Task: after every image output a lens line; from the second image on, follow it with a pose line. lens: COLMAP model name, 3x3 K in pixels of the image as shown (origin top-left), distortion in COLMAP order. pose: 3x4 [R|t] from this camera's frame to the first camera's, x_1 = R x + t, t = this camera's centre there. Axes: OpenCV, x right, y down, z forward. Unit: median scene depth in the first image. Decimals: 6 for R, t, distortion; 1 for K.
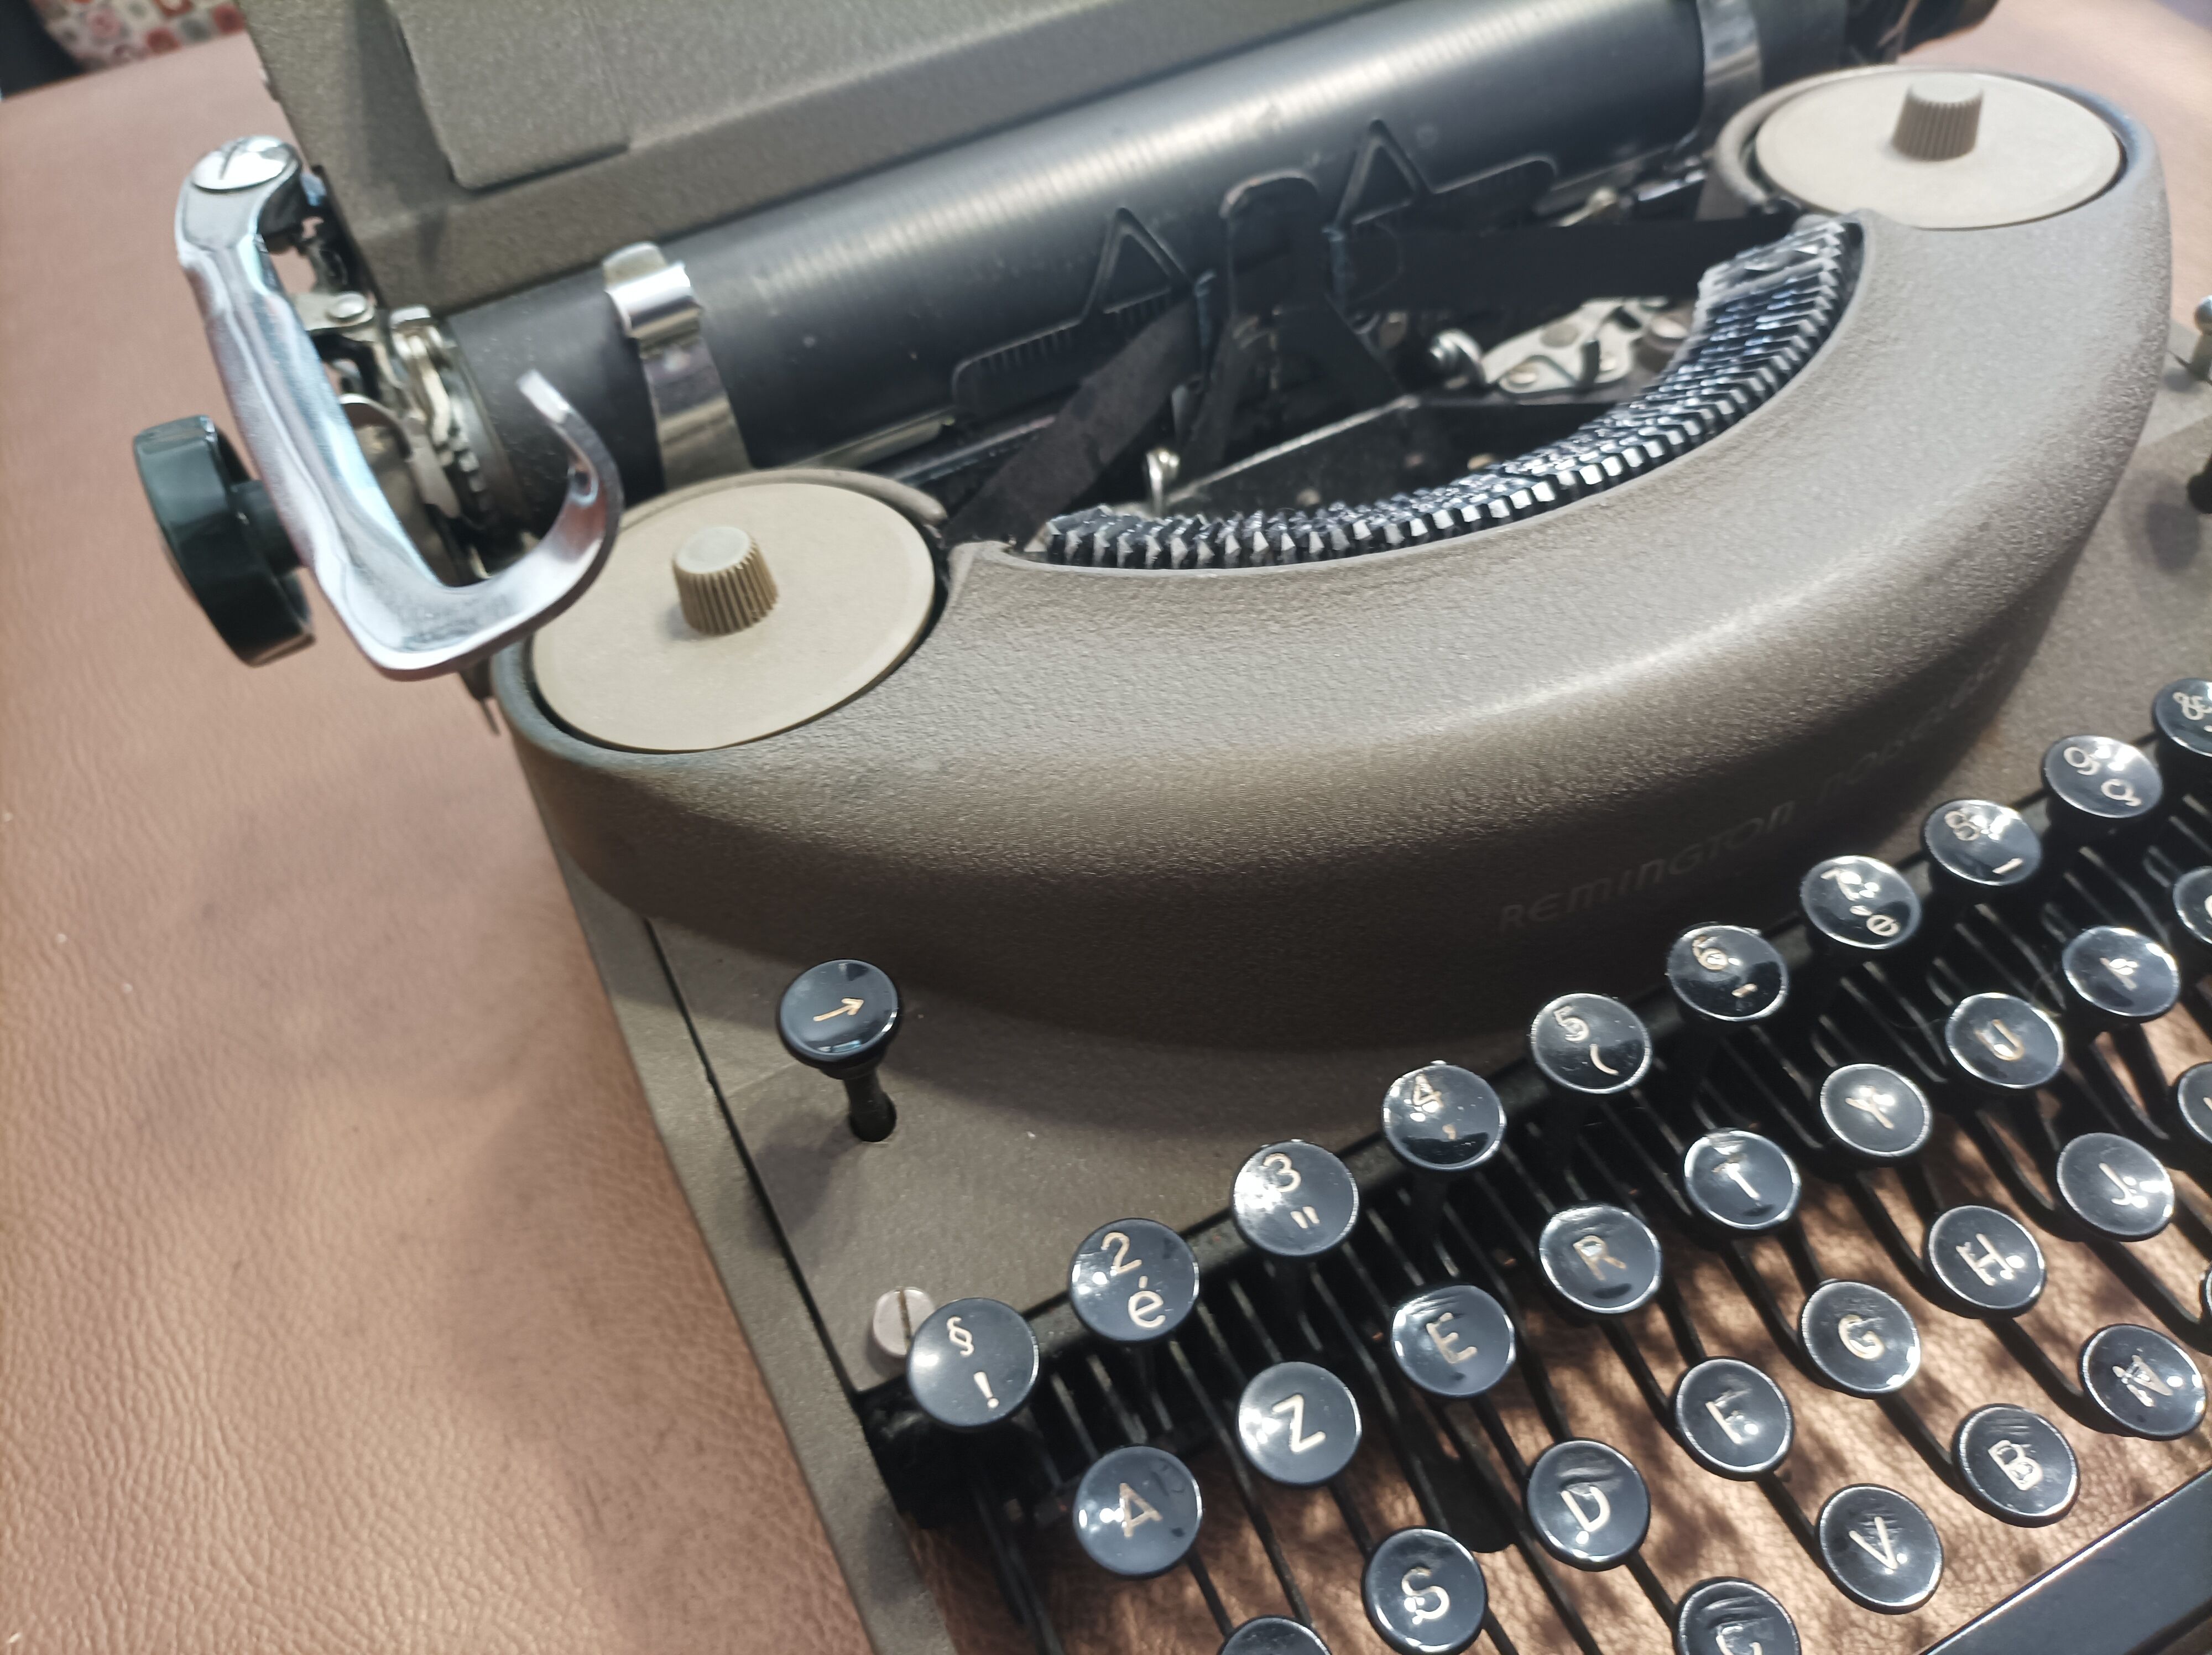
lens RADIAL K [[1863.4, 0, 1106.0], [0, 1863.4, 827.5], [0, 0, 1]] dist [-0.042321, -0.000778]
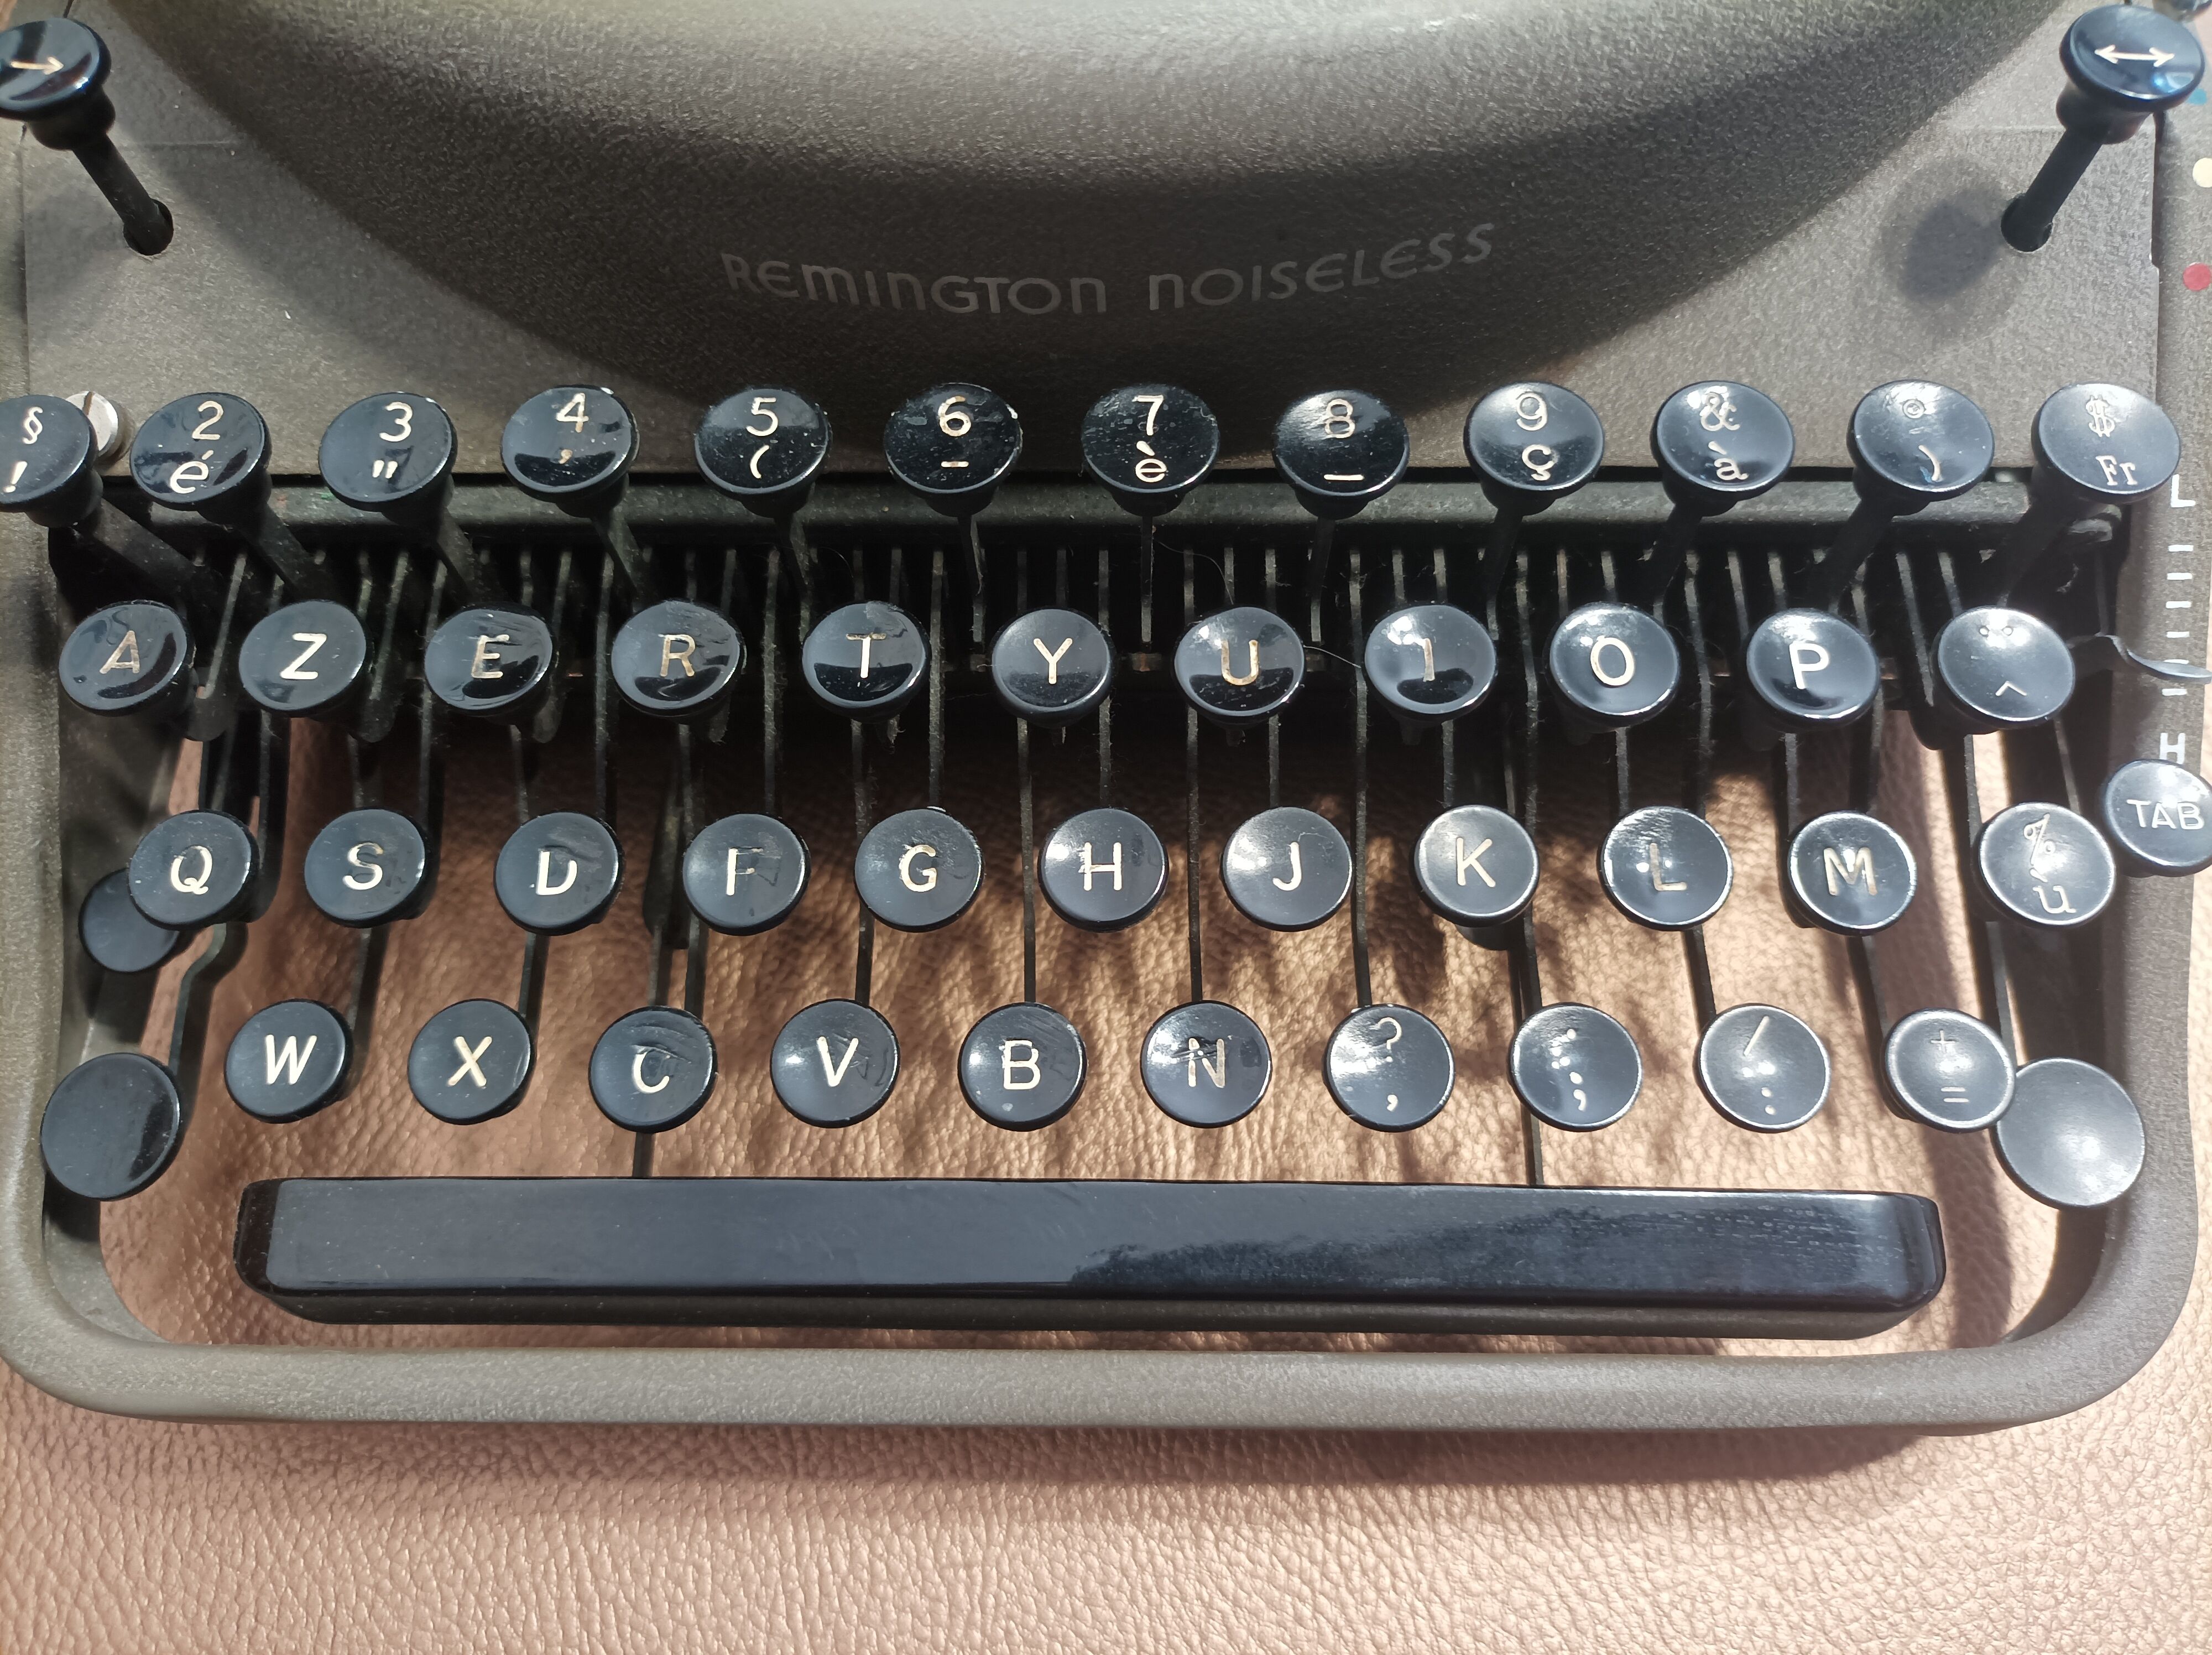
lens RADIAL K [[1863.4, 0, 1106.0], [0, 1863.4, 827.5], [0, 0, 1]] dist [-0.042321, -0.000778]
pose [[0.881382, 0.443527, -0.162634, 0.671150], [-0.386959, 0.875308, 0.289997, -0.047192], [0.270976, -0.192666, 0.943108, 0.172341]]
